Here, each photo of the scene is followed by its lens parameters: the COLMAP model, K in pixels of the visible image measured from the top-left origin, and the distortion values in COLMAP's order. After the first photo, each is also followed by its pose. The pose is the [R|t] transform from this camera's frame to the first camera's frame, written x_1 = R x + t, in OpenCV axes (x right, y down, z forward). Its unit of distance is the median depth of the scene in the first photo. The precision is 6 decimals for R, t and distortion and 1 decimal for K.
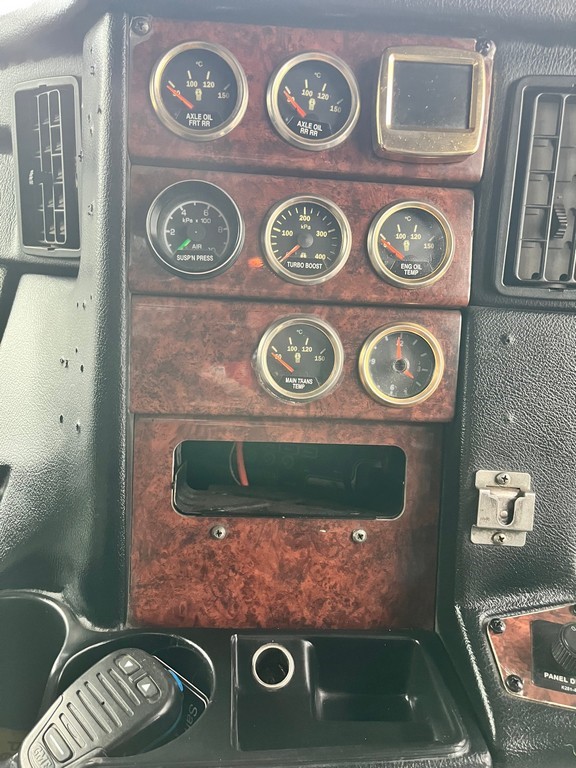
lens RADIAL K [[577.9, 0, 288.0], [0, 577.9, 384.0], [0, 0, 1]] dist [0.064067, -0.087596]
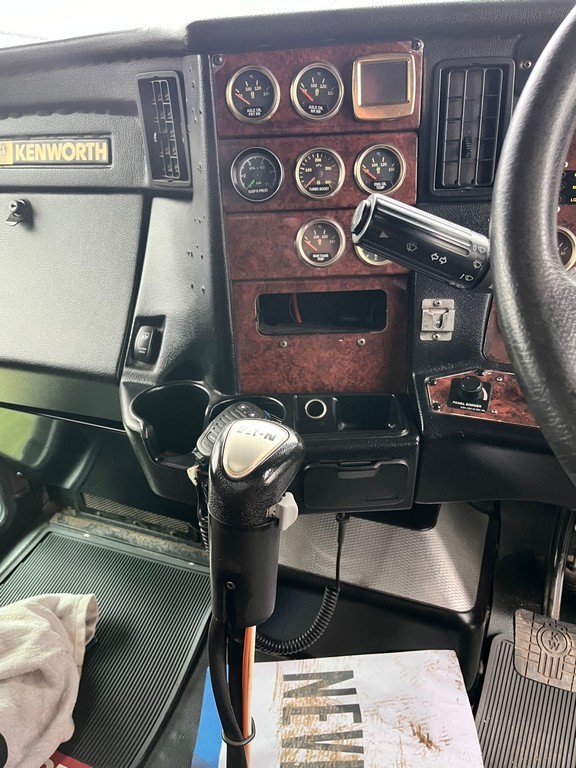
lens RADIAL K [[577.9, 0, 288.0], [0, 577.9, 384.0], [0, 0, 1]] dist [0.064067, -0.087596]
pose [[0.989444, -0.040628, -0.139105, 0.154137], [0.070647, 0.973338, 0.218225, -0.018165], [0.126530, -0.225748, 0.965934, -0.843046]]
